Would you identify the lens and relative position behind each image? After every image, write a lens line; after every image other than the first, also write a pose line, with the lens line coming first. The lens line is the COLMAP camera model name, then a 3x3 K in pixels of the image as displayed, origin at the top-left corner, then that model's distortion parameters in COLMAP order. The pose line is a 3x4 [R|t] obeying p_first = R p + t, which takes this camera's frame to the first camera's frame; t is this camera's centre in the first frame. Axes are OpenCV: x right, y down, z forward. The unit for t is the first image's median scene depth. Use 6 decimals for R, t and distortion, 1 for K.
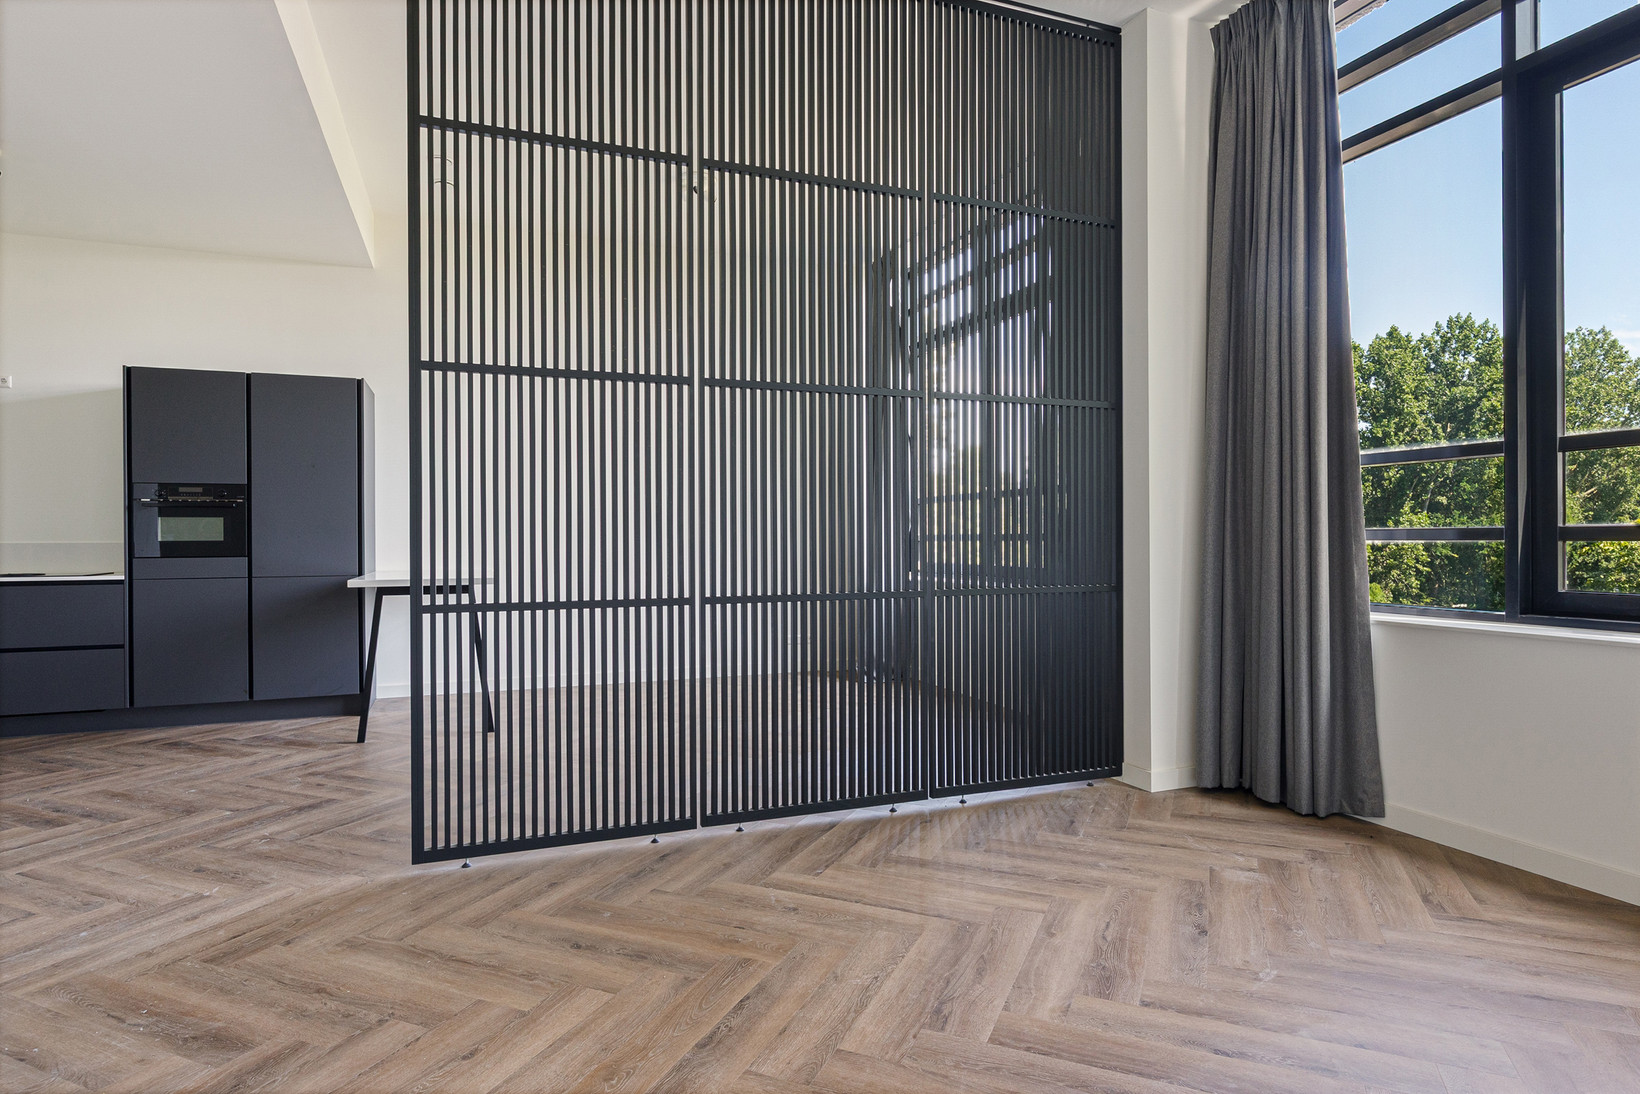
lens RADIAL K [[898.3, 0, 820.0], [0, 898.3, 547.0], [0, 0, 1]] dist [-0.006520, -0.001310]
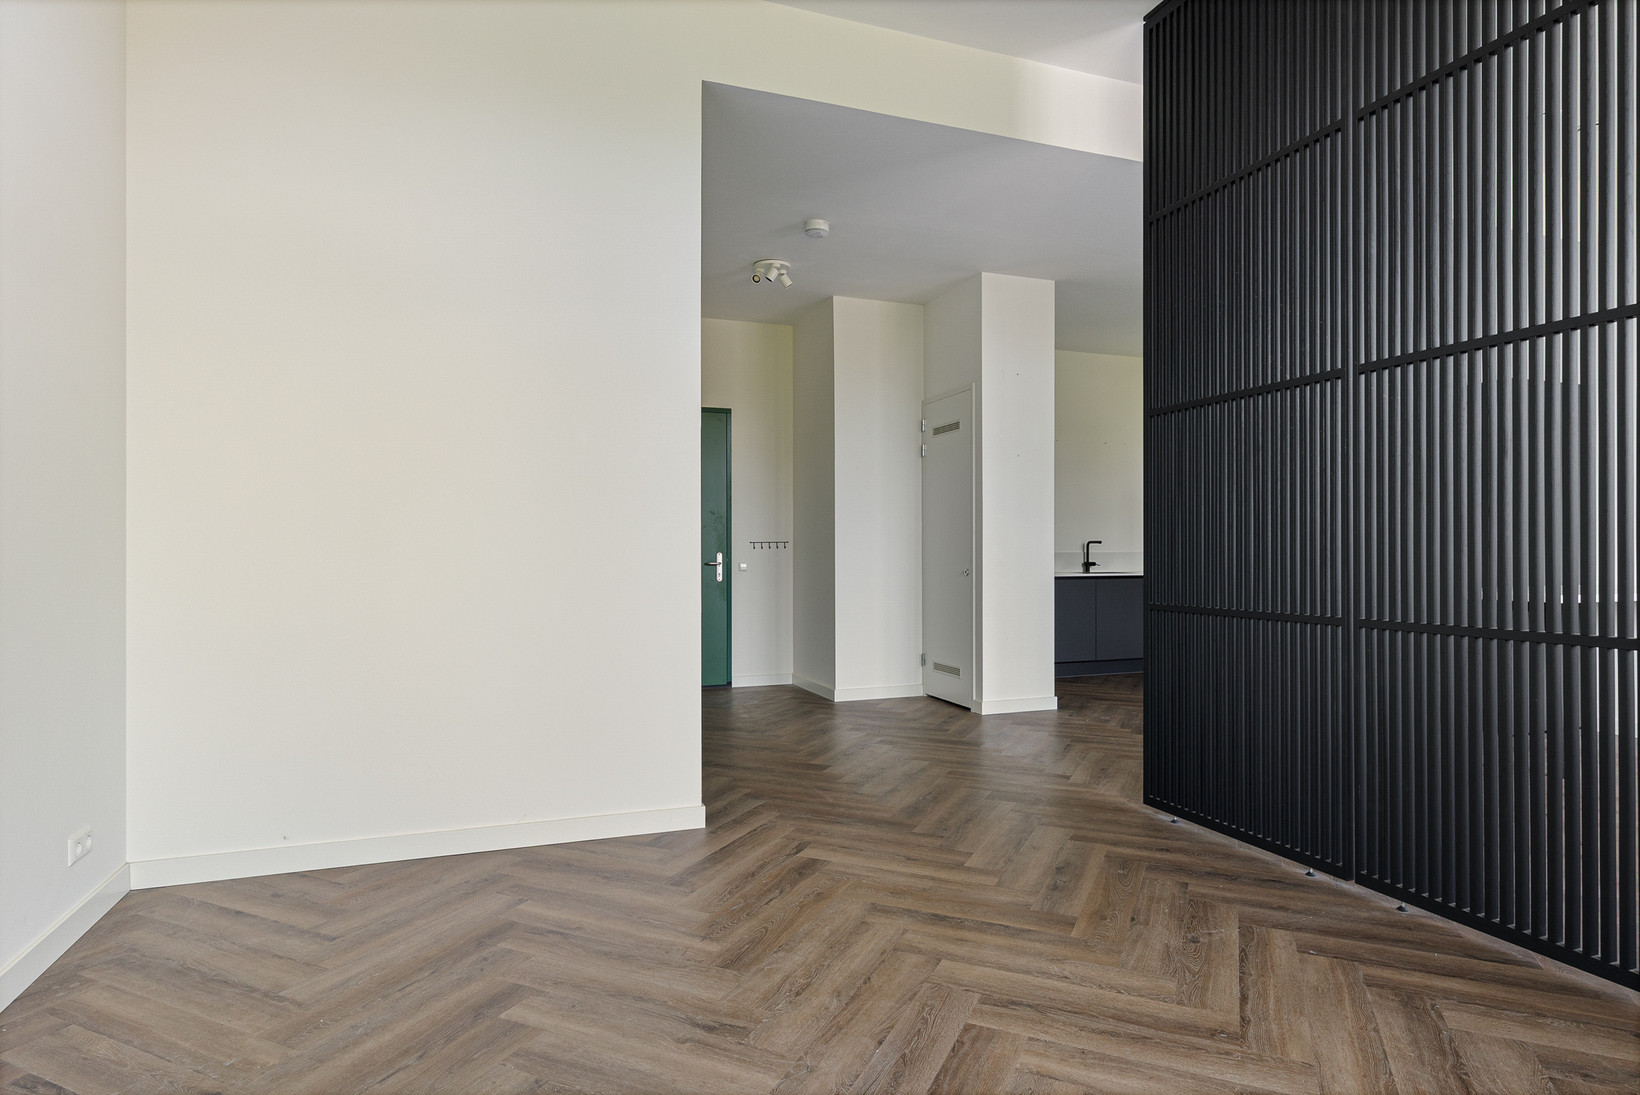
lens RADIAL K [[898.3, 0, 820.0], [0, 898.3, 547.5], [0, 0, 1]] dist [-0.006520, -0.001310]
pose [[-0.019750, 0.003273, -0.999800, 0.797442], [-0.007222, 0.999968, 0.003417, -0.012480], [0.999779, 0.007288, -0.019726, 0.531472]]
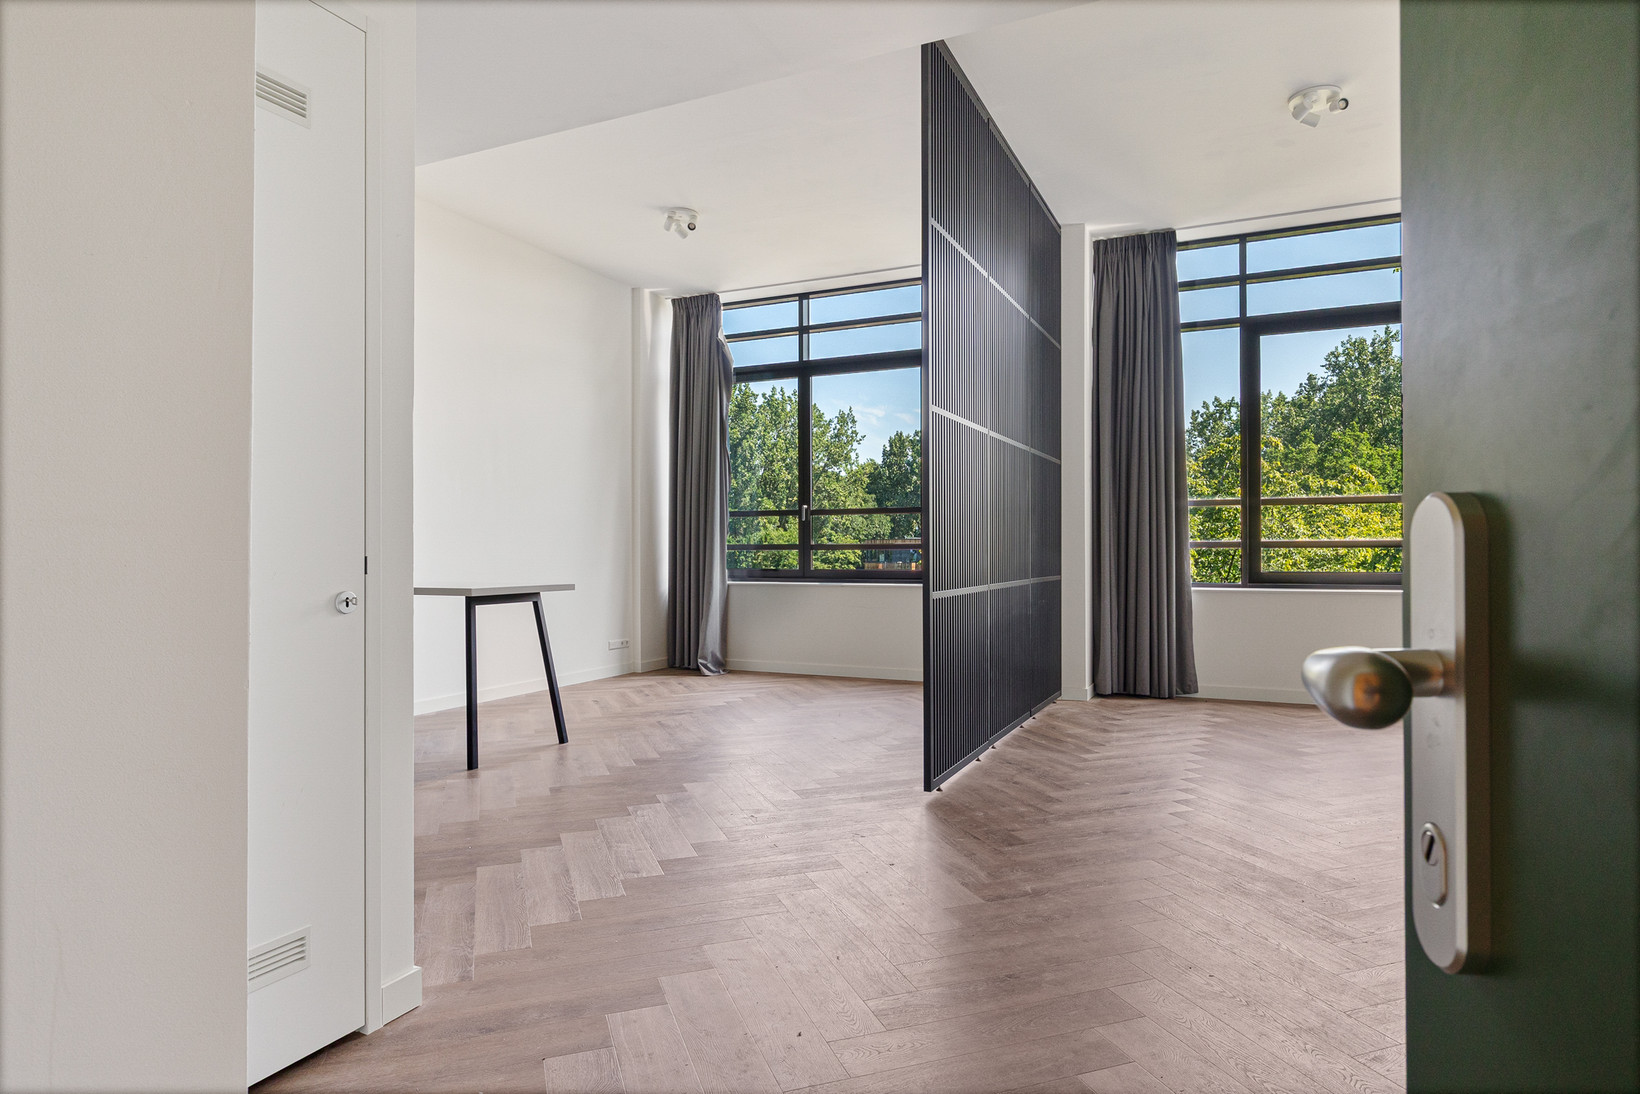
lens RADIAL K [[928.8, 0, 820.0], [0, 928.8, 547.0], [0, 0, 1]] dist [0.001756, -0.001644]
pose [[0.726087, 0.007732, 0.687559, -1.436396], [0.003448, 0.999883, -0.014885, 0.018931], [-0.687594, 0.013179, 0.725976, 0.119387]]
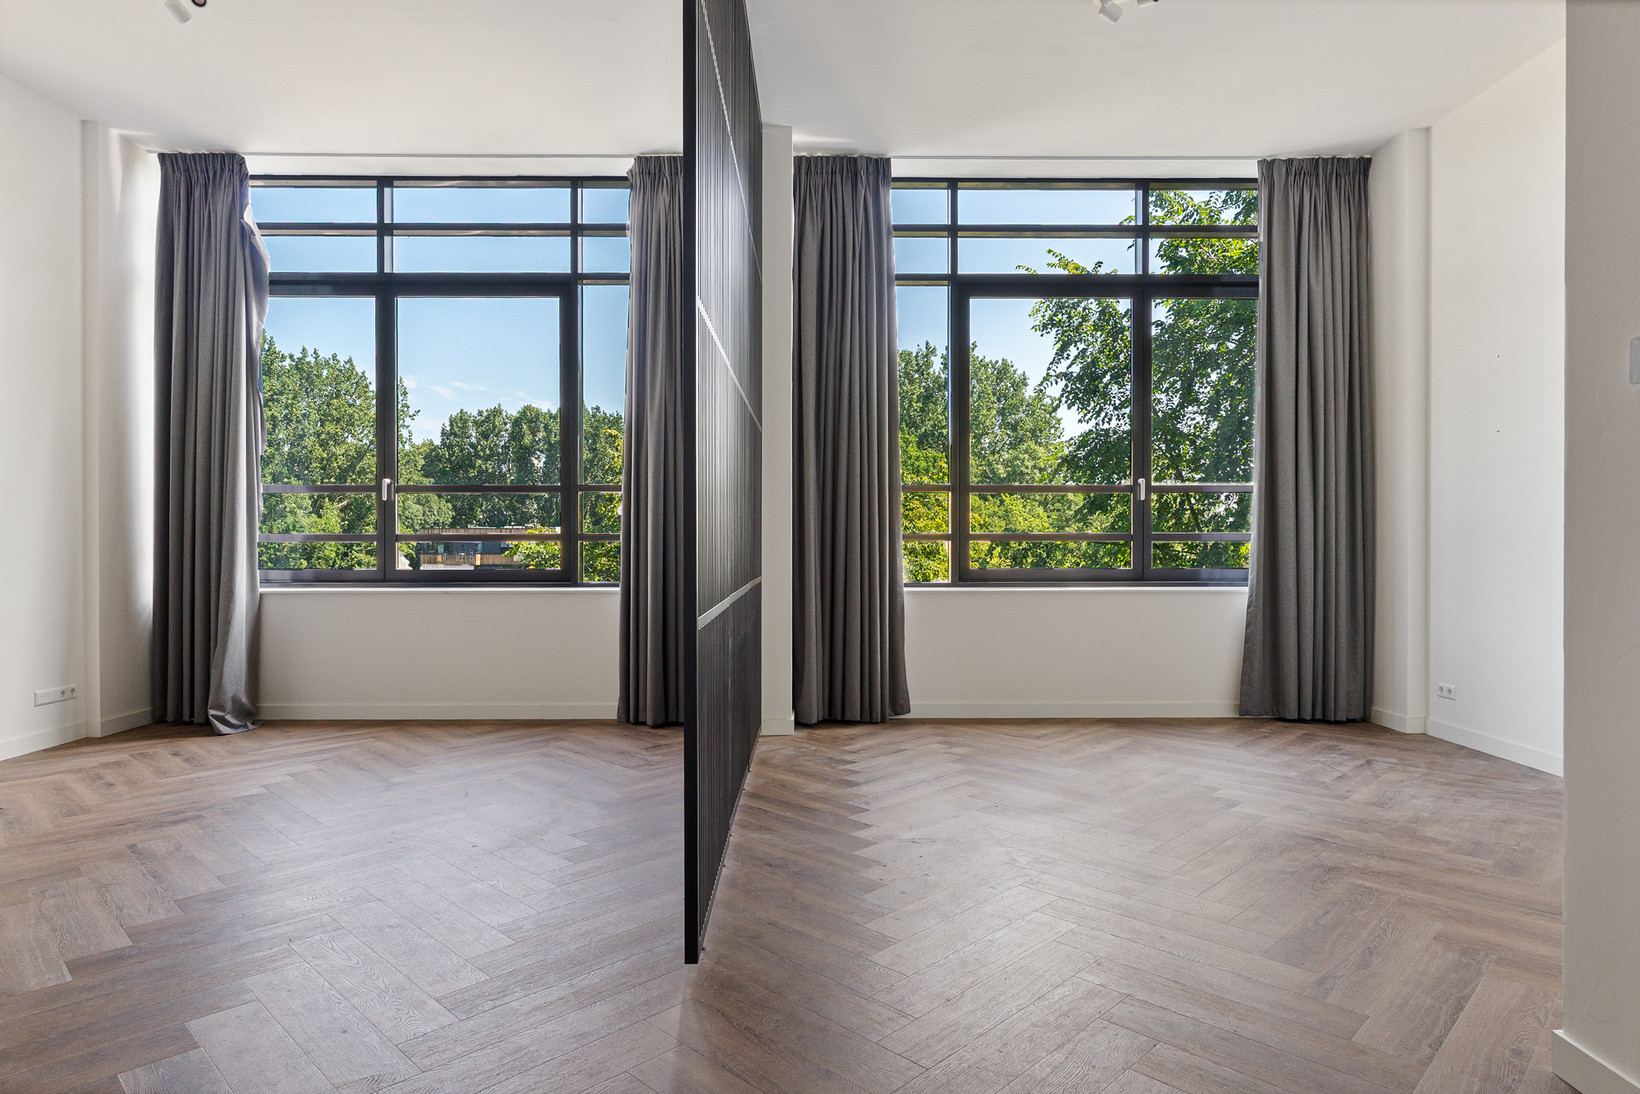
lens RADIAL K [[944.0, 0, 819.1], [0, 944.0, 545.2], [0, 0, 1]] dist [-0.001123, -0.000241]
pose [[0.353509, 0.002237, 0.935428, -1.108420], [0.005840, 0.999972, -0.004599, 0.007649], [-0.935413, 0.007089, 0.353486, 0.596370]]
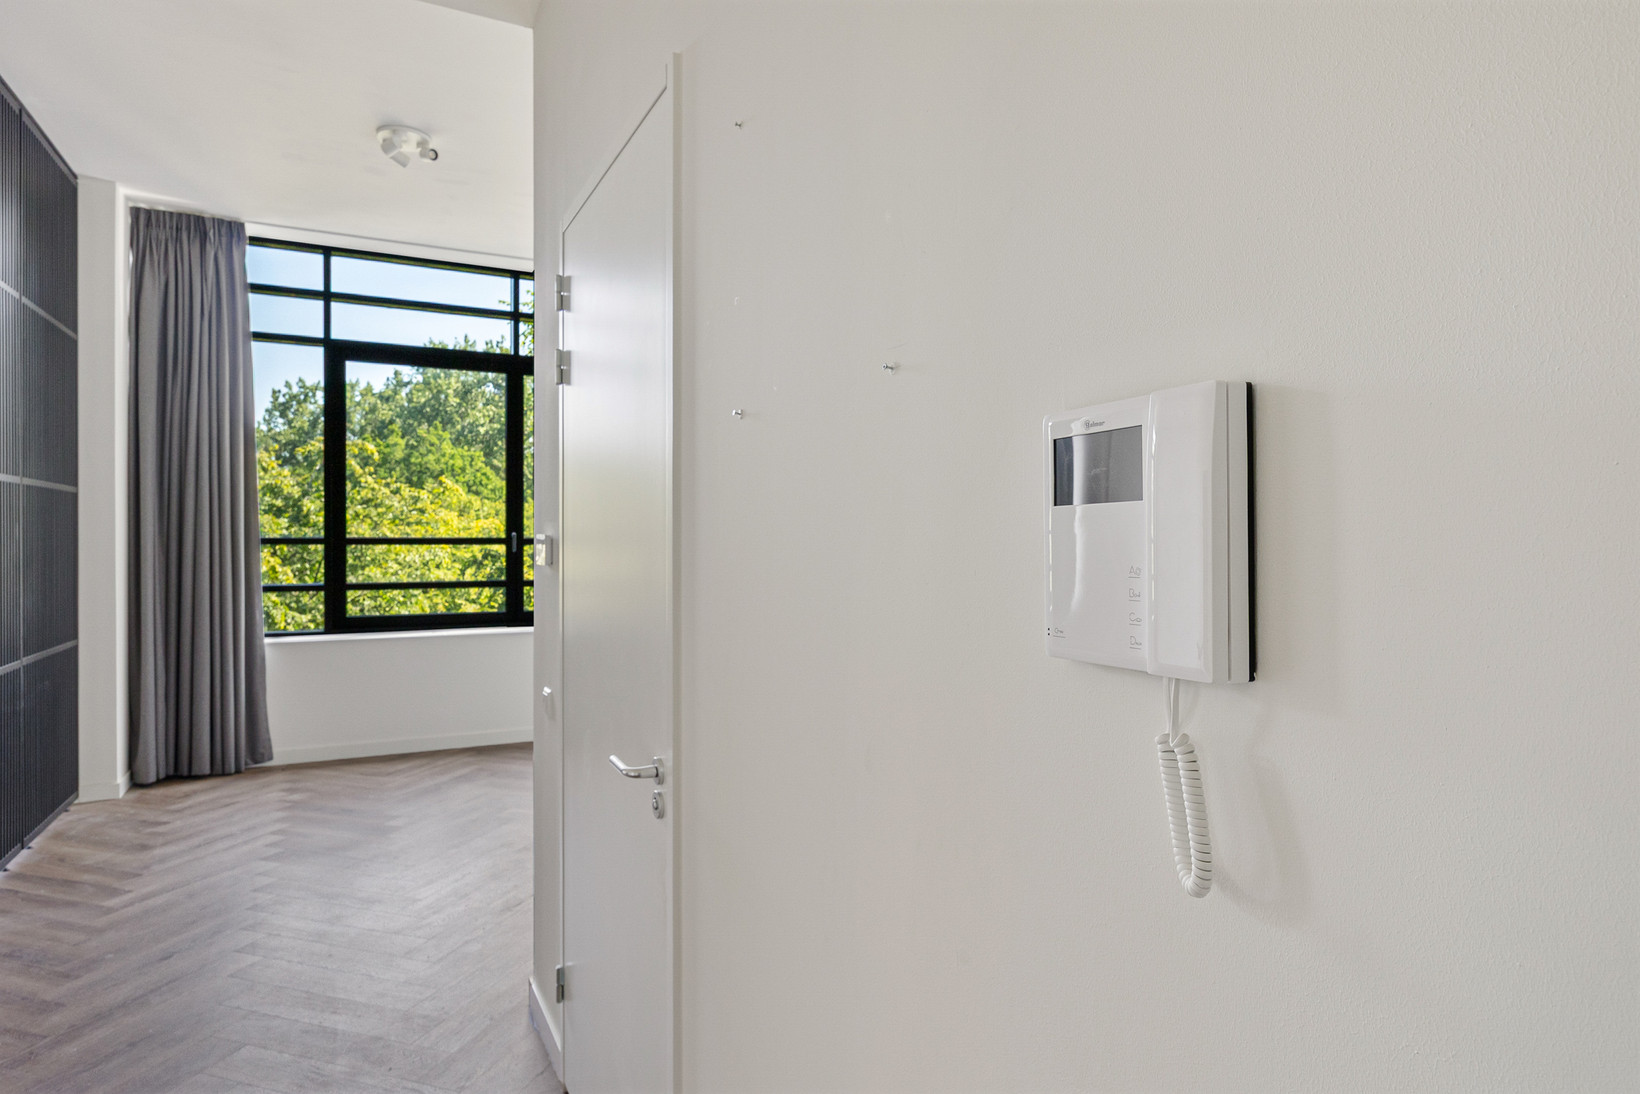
lens RADIAL K [[928.8, 0, 820.0], [0, 928.8, 547.0], [0, 0, 1]] dist [0.001756, -0.001644]
pose [[-0.100277, -0.004314, 0.994950, -1.303270], [0.005435, 0.999973, 0.004883, -0.106969], [-0.994945, 0.005897, -0.100251, 0.166285]]
